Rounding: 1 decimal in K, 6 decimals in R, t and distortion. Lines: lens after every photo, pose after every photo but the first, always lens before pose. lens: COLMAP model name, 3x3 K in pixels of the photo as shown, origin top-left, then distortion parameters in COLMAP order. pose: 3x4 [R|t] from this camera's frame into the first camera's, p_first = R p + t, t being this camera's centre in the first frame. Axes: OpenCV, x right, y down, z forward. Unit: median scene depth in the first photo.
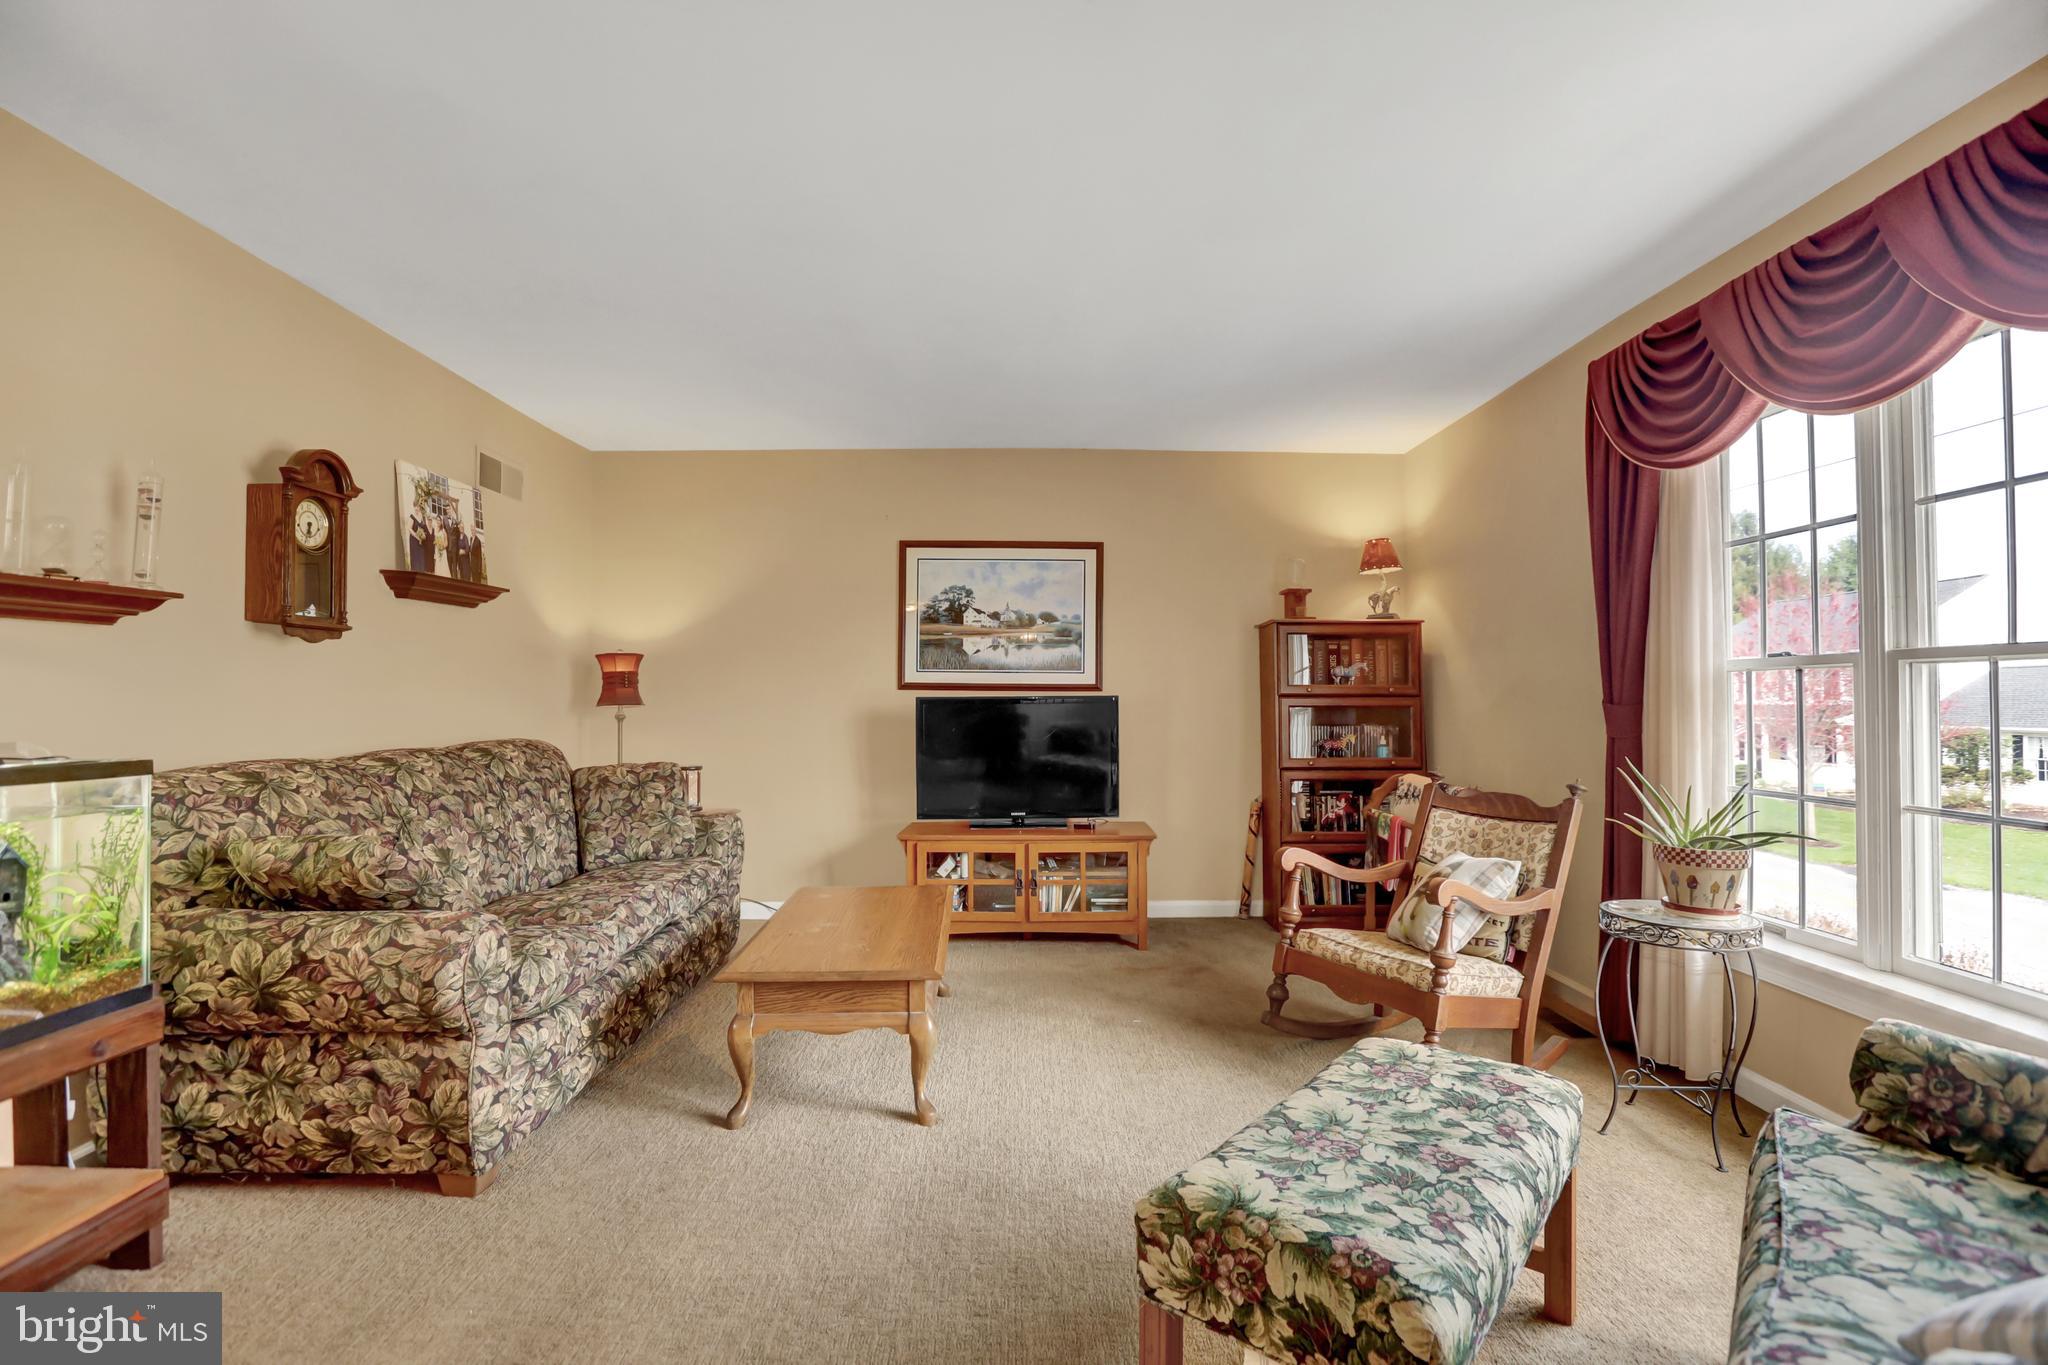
lens RADIAL K [[940.1, 0, 1020.2], [0, 940.1, 678.5], [0, 0, 1]] dist [-0.055508, 0.021495]
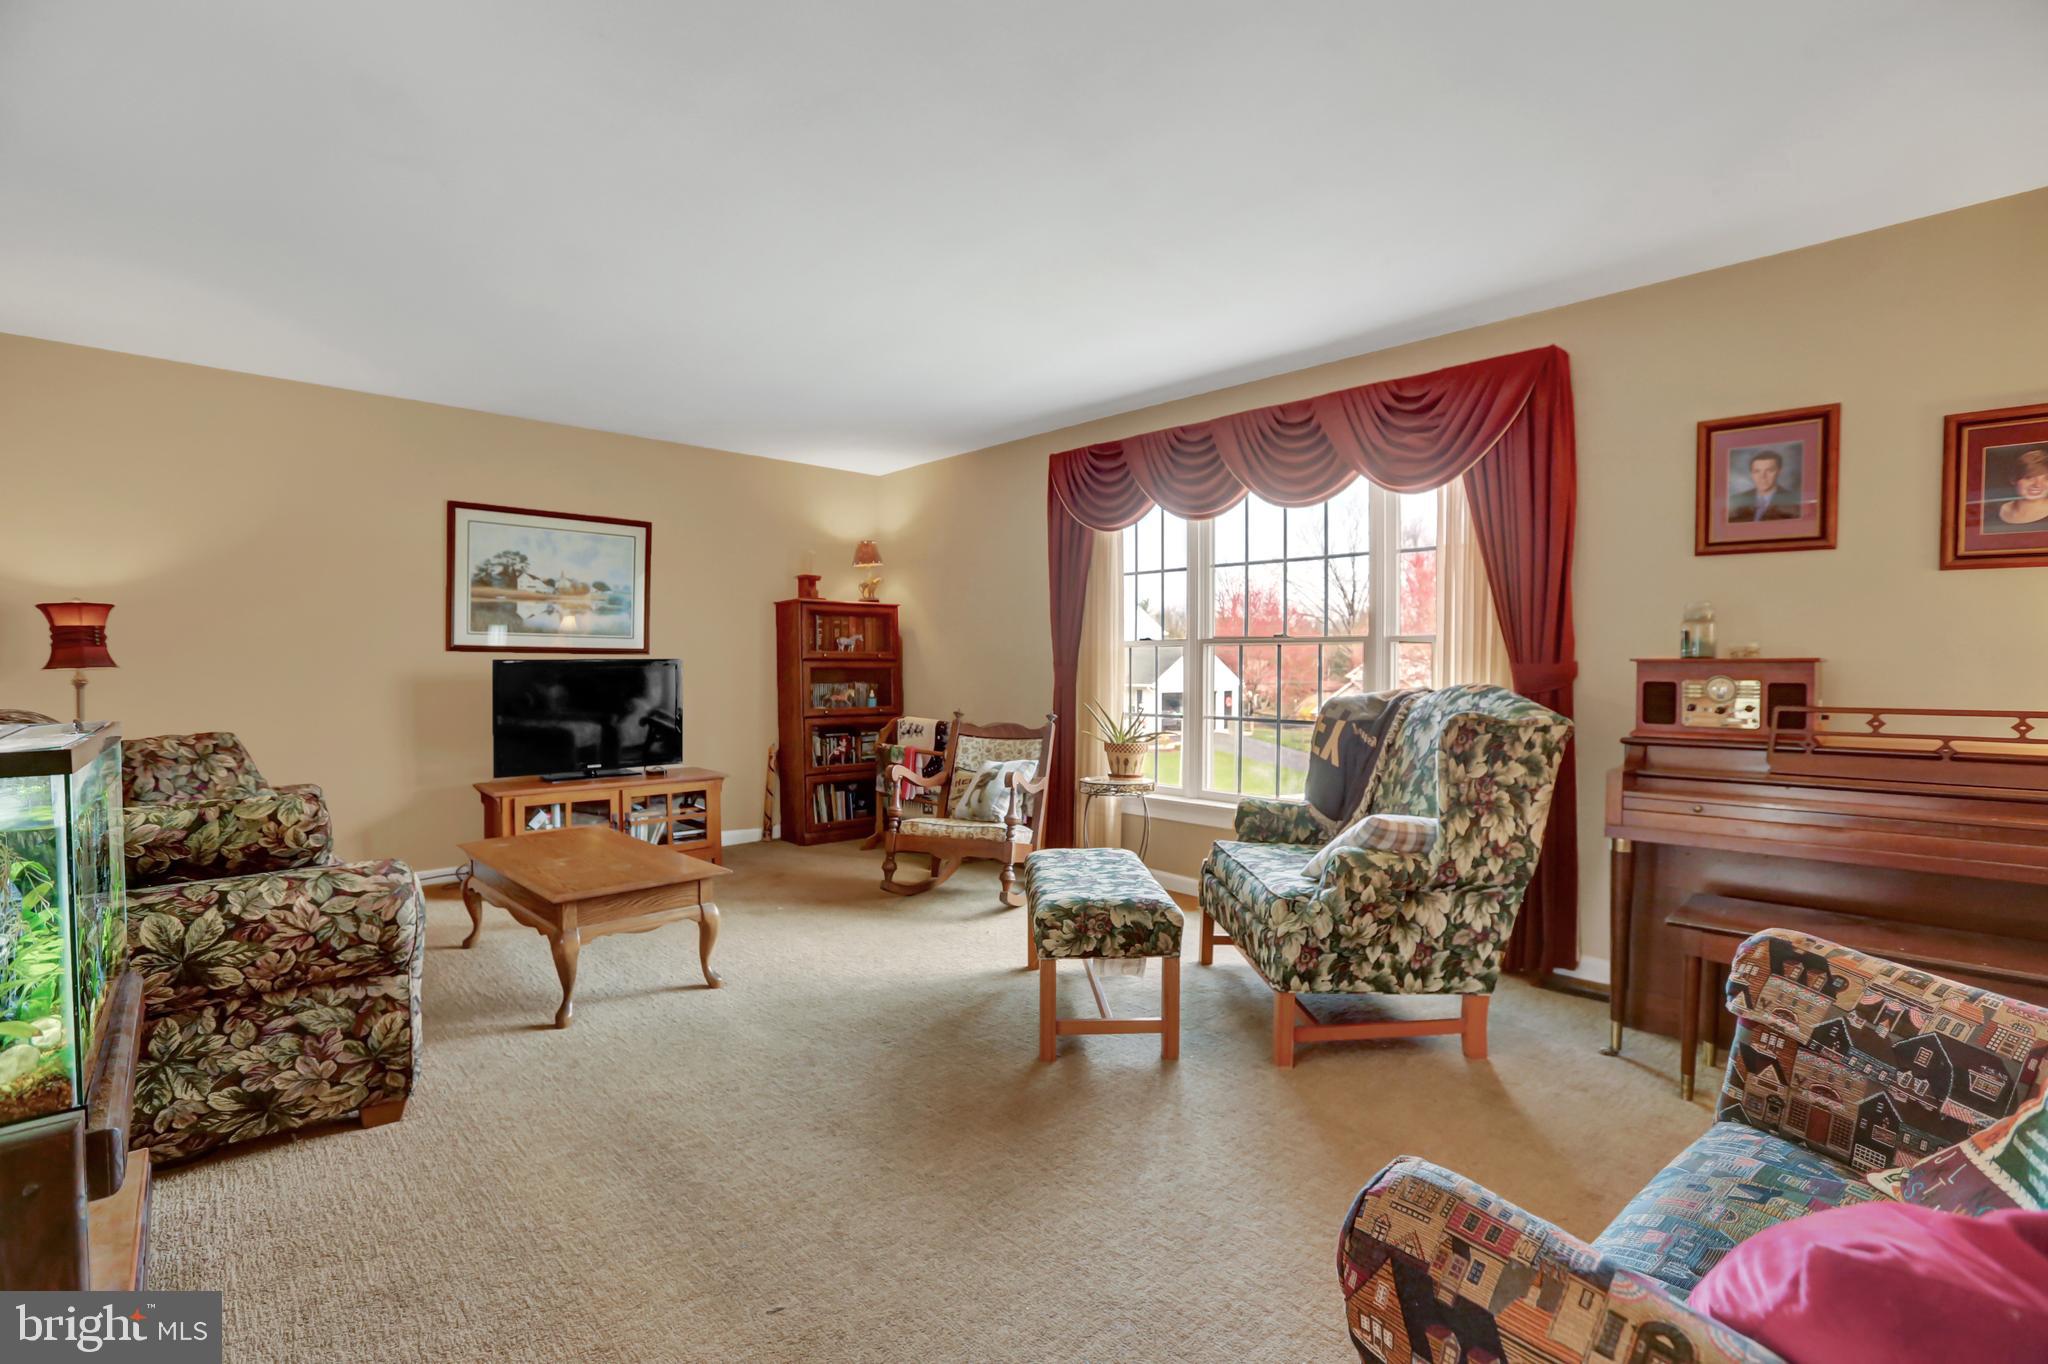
lens RADIAL K [[940.1, 0, 1020.2], [0, 940.1, 678.0], [0, 0, 1]] dist [-0.055508, 0.021495]
pose [[0.734984, -0.007509, 0.678043, -0.773218], [-0.017540, 0.999394, 0.030081, -0.000616], [-0.677857, -0.034001, 0.734407, -0.267923]]
